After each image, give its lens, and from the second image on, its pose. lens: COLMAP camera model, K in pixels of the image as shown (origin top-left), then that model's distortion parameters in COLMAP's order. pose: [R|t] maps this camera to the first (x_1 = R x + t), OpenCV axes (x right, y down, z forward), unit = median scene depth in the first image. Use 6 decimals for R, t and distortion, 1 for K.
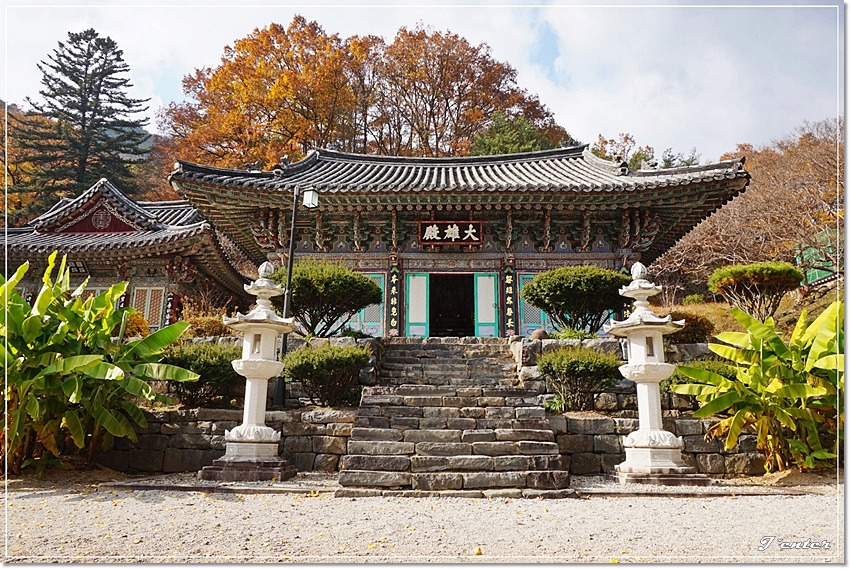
lens RADIAL K [[605.5, 0, 424.5], [0, 605.5, 292.0], [0, 0, 1]] dist [-0.046387, 0.022452]
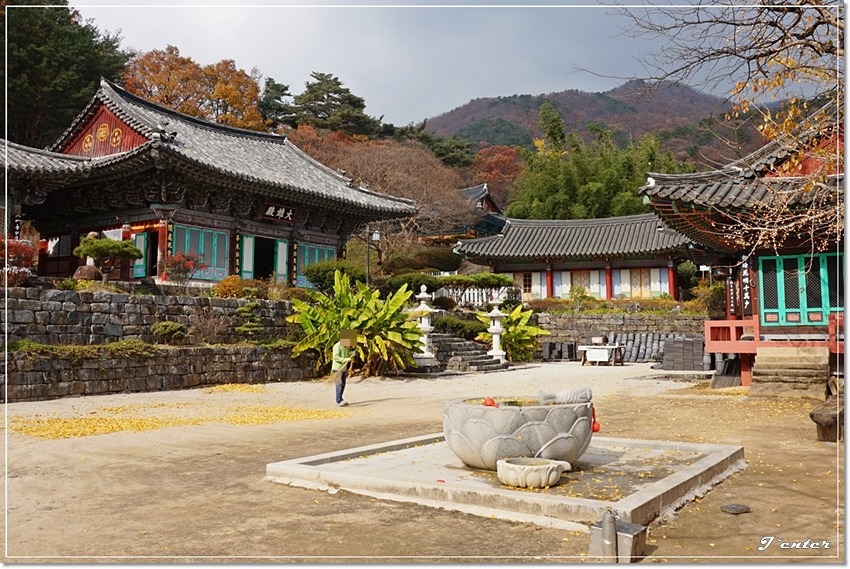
lens RADIAL K [[809.8, 0, 425.2], [0, 809.8, 246.7], [0, 0, 1]] dist [-0.068519, 0.000000]
pose [[0.507338, 0.086713, 0.857373, -1.406453], [-0.198477, 0.979934, 0.018337, -0.120442], [-0.838579, -0.179472, 0.514369, -0.301890]]
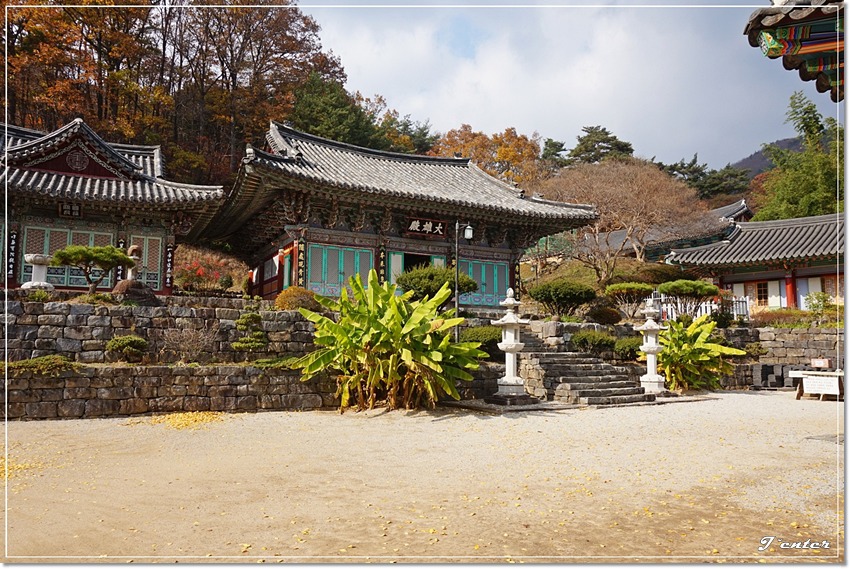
lens RADIAL K [[605.5, 0, 387.8], [0, 605.5, 288.2], [0, 0, 1]] dist [-0.046387, 0.022452]
pose [[0.875072, 0.051374, 0.481258, -0.691160], [-0.115517, 0.987783, 0.104599, -0.092106], [-0.470004, -0.147125, 0.870316, -0.201604]]
